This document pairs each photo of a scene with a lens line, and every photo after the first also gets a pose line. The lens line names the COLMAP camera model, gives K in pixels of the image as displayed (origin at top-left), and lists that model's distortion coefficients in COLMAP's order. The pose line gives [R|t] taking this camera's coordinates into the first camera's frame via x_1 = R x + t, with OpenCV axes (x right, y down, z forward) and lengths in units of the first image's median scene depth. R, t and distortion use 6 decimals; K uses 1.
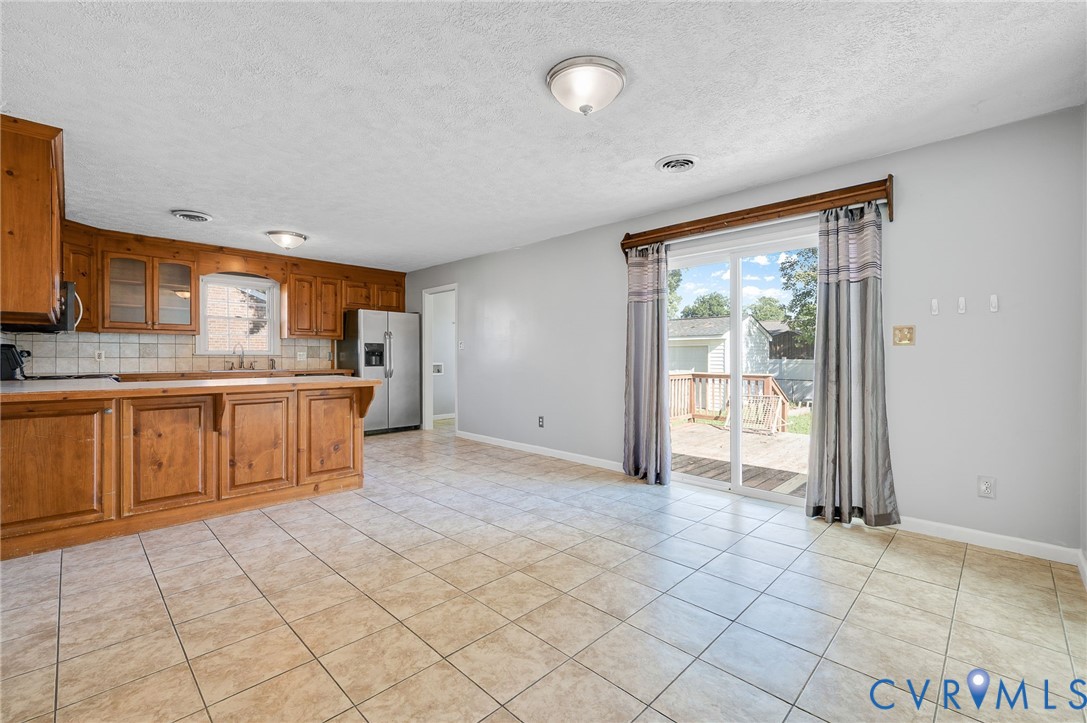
lens RADIAL K [[459.0, 0, 560.4], [0, 459.0, 362.4], [0, 0, 1]] dist [0.001135, 0.000163]
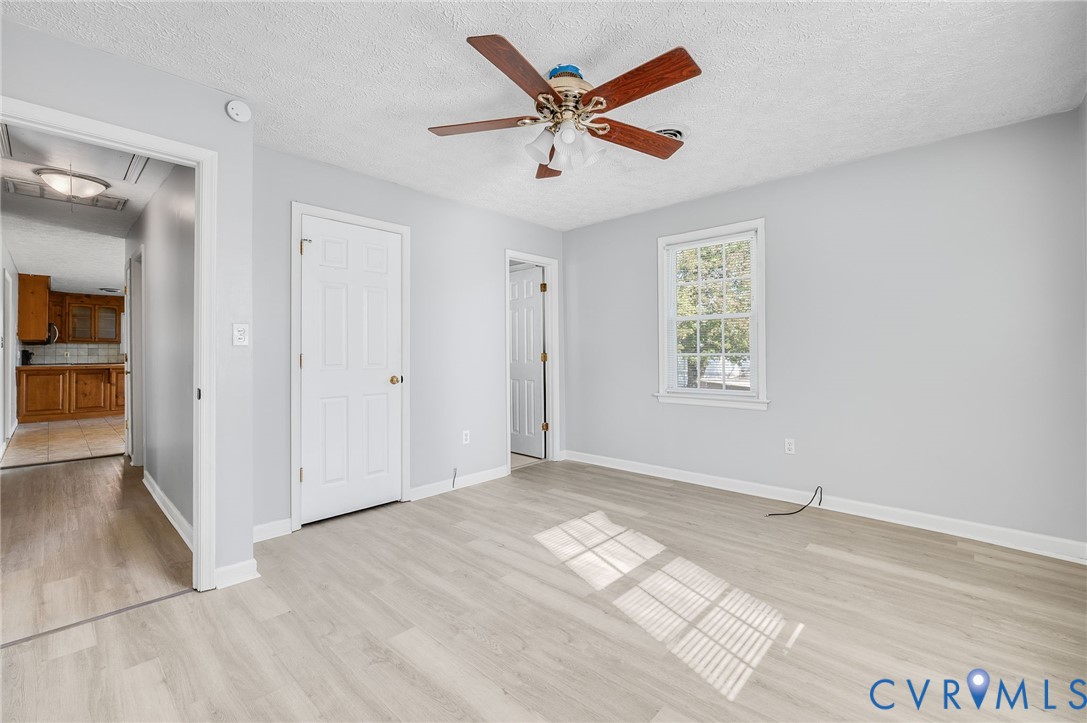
lens RADIAL K [[457.5, 0, 568.5], [0, 457.5, 351.1], [0, 0, 1]] dist [-0.001142, -0.000722]
pose [[0.999468, -0.004685, 0.032277, 1.317554], [0.005274, 0.999821, -0.018192, 0.020834], [-0.032186, 0.018353, 0.999313, -1.246414]]
